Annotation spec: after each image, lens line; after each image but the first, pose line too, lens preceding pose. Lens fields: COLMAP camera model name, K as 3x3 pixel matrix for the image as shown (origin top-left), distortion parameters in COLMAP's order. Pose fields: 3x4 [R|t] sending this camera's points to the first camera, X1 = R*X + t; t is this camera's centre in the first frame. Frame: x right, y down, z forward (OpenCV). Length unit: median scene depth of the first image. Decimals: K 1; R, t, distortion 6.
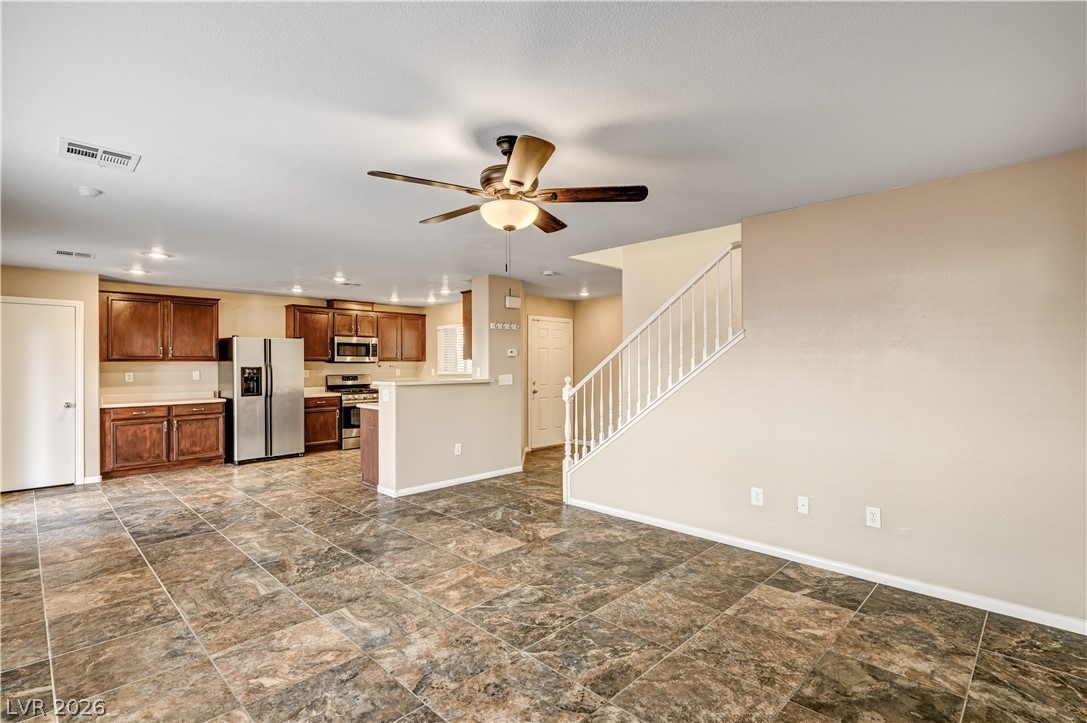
lens RADIAL K [[519.1, 0, 548.5], [0, 519.1, 363.0], [0, 0, 1]] dist [-0.000716, 0.000542]
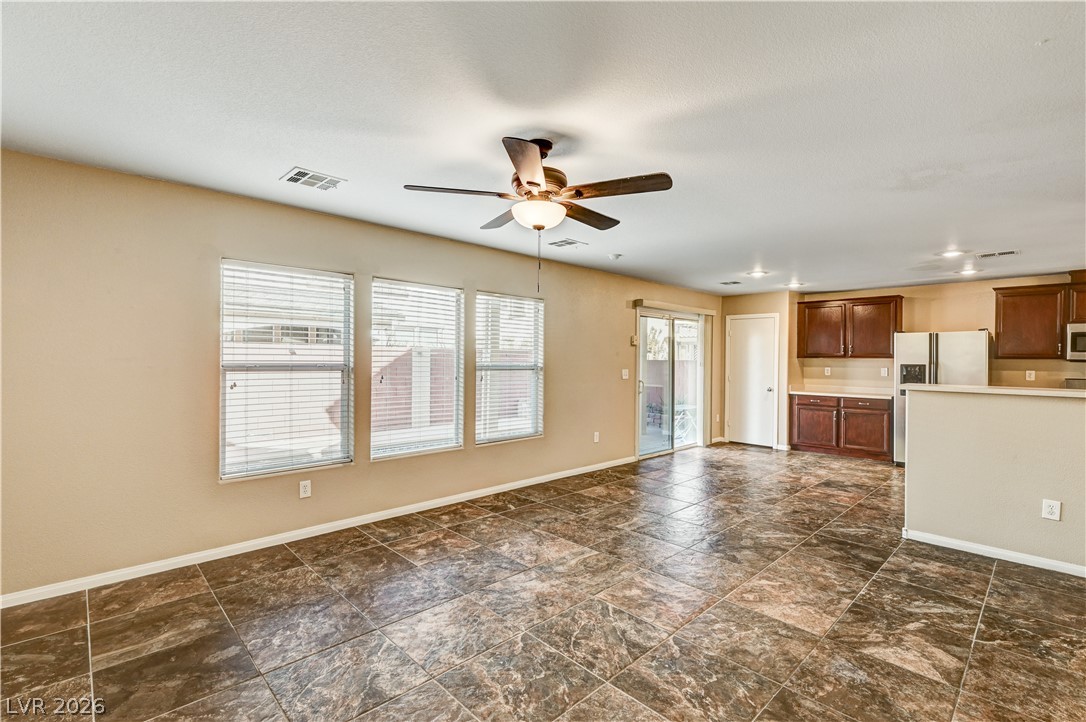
lens RADIAL K [[486.4, 0, 543.0], [0, 486.4, 361.0], [0, 0, 1]] dist [-0.002062, -0.000341]
pose [[-0.036371, 0.008200, -0.999305, 0.342684], [-0.009113, 0.999922, 0.008537, 0.000279], [0.999297, 0.009417, -0.036294, 0.396249]]
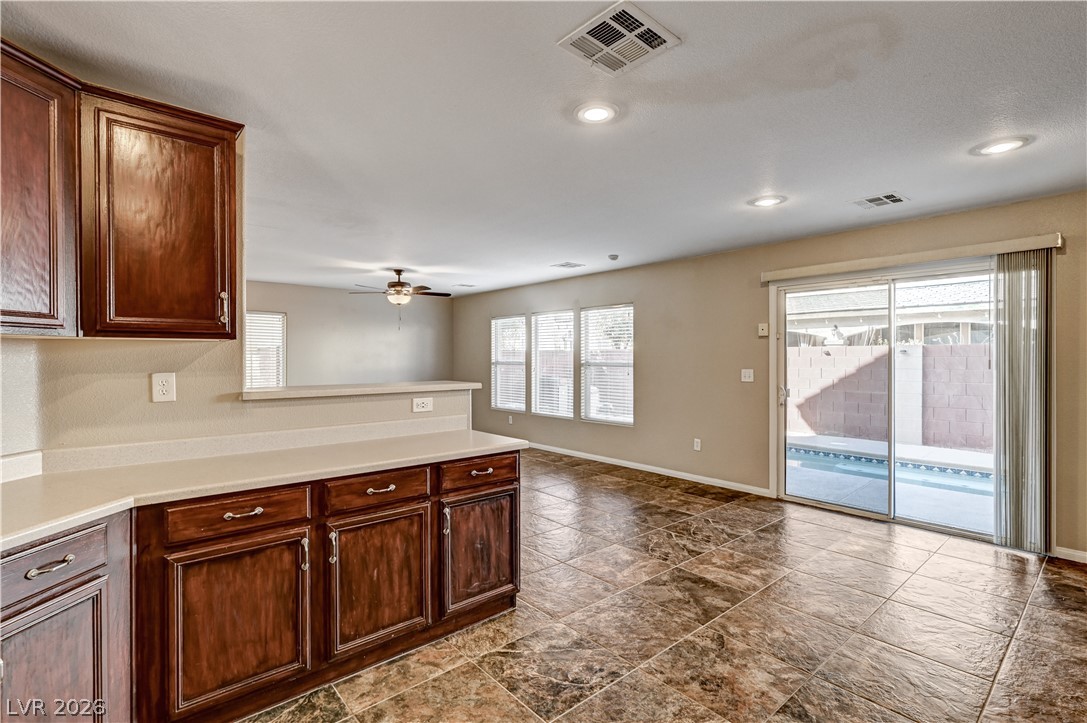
lens RADIAL K [[498.6, 0, 546.6], [0, 498.6, 359.0], [0, 0, 1]] dist [-0.001007, 0.000116]
pose [[-0.996329, 0.005334, 0.085438, -0.383929], [0.005206, 0.999985, -0.001727, 0.007659], [-0.085446, -0.001276, -0.996342, 1.300493]]
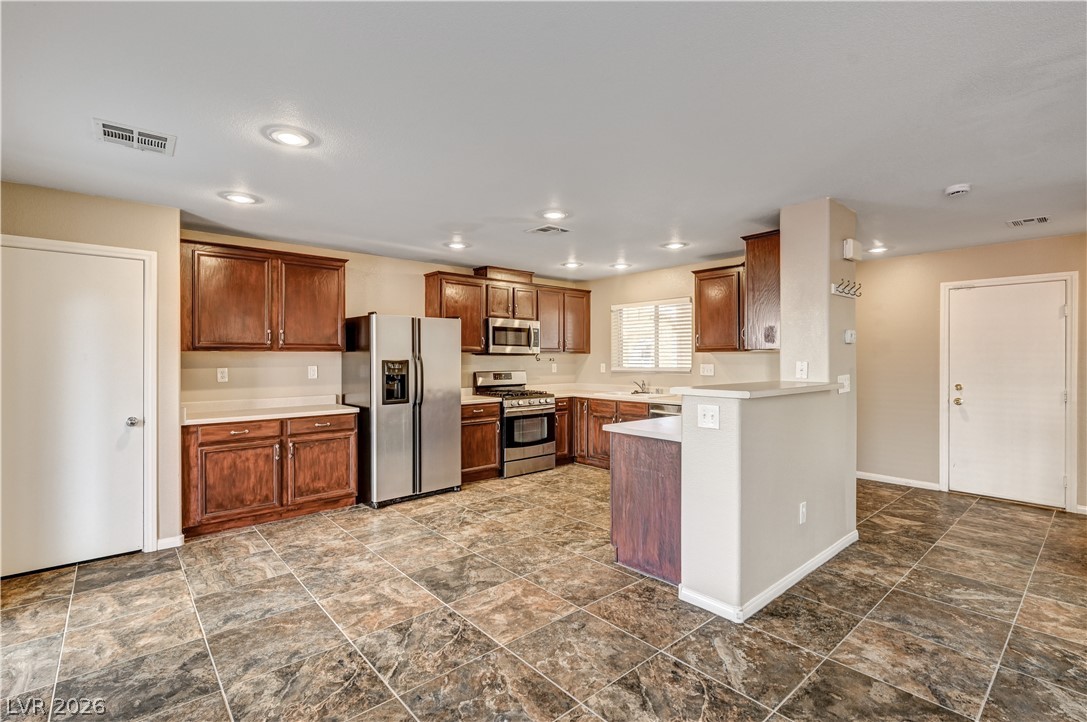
lens RADIAL K [[498.6, 0, 546.6], [0, 498.6, 358.5], [0, 0, 1]] dist [-0.001007, 0.000116]
pose [[0.996905, 0.002584, -0.078576, -0.353044], [-0.002459, 0.999996, 0.001688, 0.004567], [0.078580, -0.001489, 0.996907, 0.406388]]
